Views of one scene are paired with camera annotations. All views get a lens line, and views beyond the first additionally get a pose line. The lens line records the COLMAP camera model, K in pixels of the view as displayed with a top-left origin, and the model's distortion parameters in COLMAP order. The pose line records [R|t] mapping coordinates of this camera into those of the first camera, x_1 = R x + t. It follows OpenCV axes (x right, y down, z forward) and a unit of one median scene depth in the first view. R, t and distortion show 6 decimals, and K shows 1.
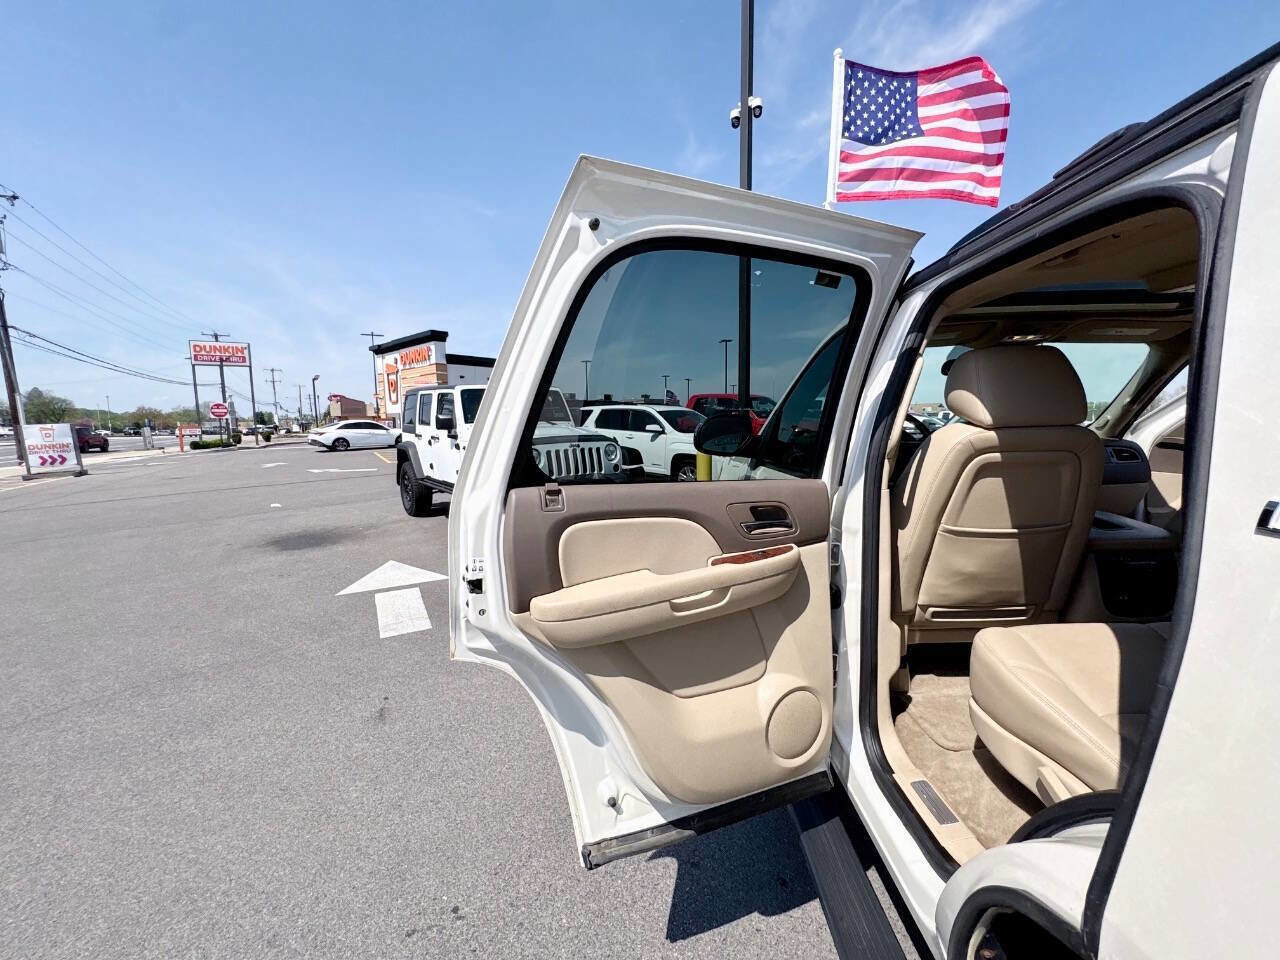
lens RADIAL K [[523.0, 0, 631.9], [0, 523.0, 480.3], [0, 0, 1]] dist [0.011524, 0.000420]
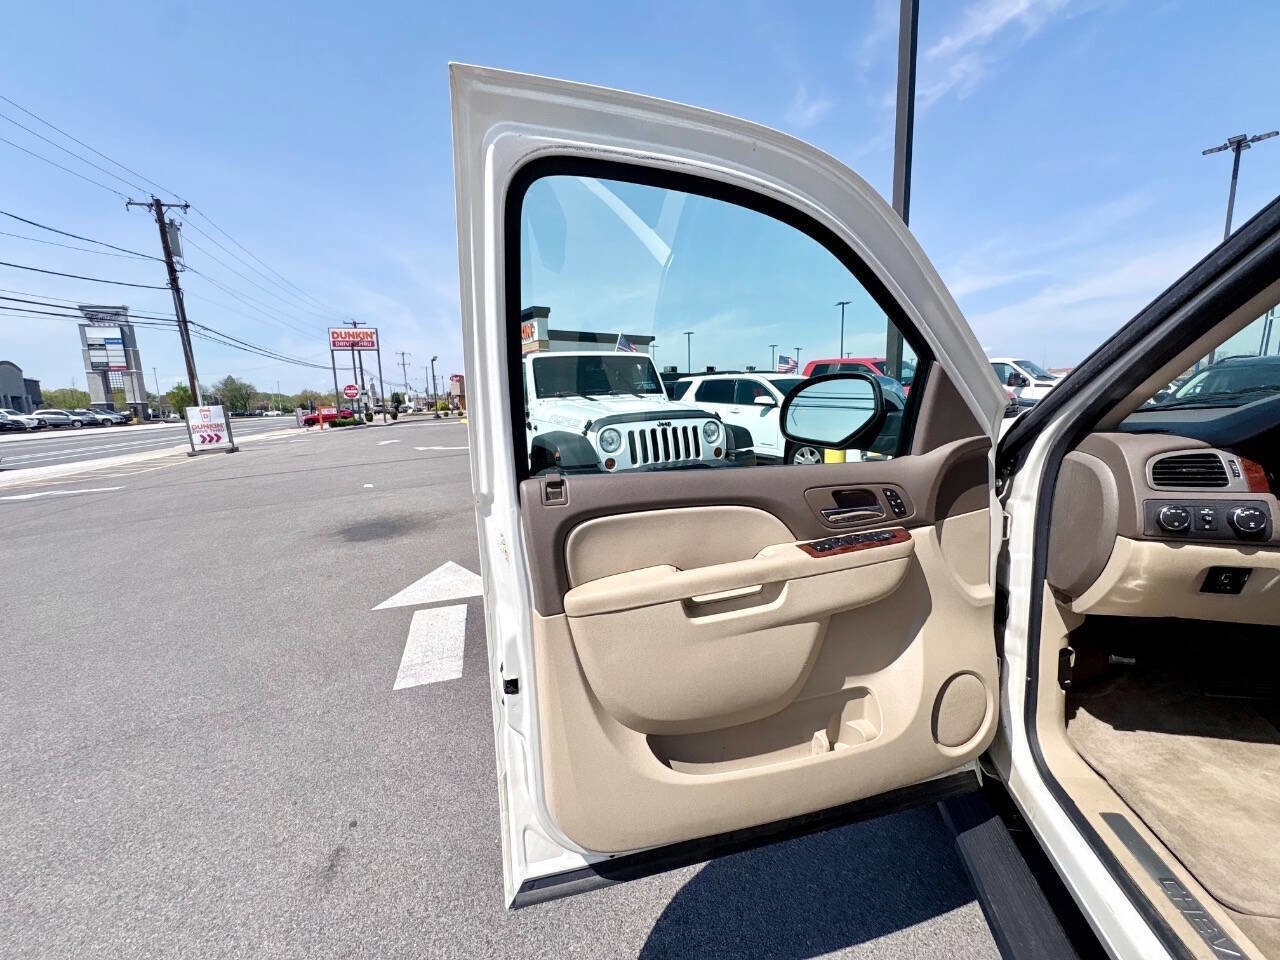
lens RADIAL K [[523.0, 0, 631.9], [0, 523.0, 480.3], [0, 0, 1]] dist [0.011524, 0.000420]
pose [[0.981058, 0.013171, -0.193266, -0.002697], [-0.003888, 0.998824, 0.048333, -0.010712], [0.193675, -0.046667, 0.979955, 0.116615]]
